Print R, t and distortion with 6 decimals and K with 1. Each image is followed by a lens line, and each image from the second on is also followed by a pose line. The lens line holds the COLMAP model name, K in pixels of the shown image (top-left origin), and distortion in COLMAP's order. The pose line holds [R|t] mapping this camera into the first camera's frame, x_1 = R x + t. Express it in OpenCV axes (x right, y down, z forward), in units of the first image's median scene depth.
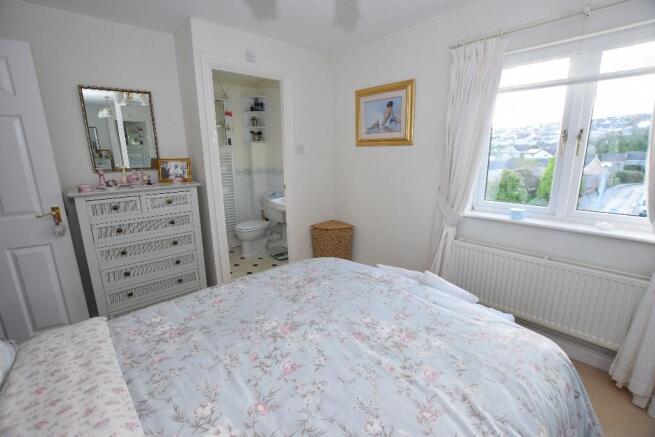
lens RADIAL K [[293.2, 0, 327.5], [0, 293.2, 218.5], [0, 0, 1]] dist [-0.032842, 0.006380]
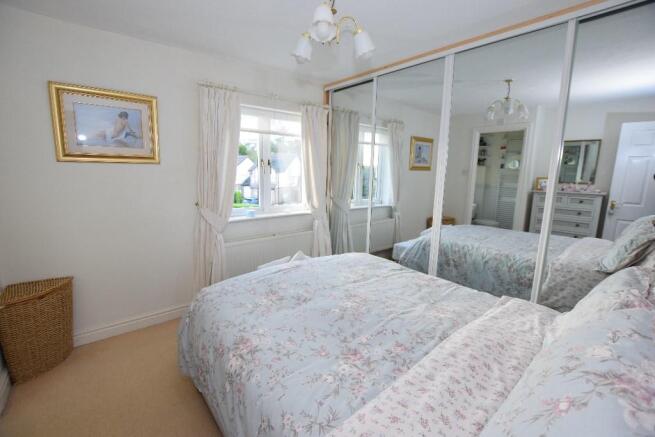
lens RADIAL K [[293.2, 0, 327.5], [0, 293.2, 218.5], [0, 0, 1]] dist [-0.032842, 0.006380]
pose [[0.025282, -0.145119, 0.989091, -0.972150], [0.205468, 0.969038, 0.136925, -0.137278], [-0.978337, 0.199764, 0.054317, 0.645297]]
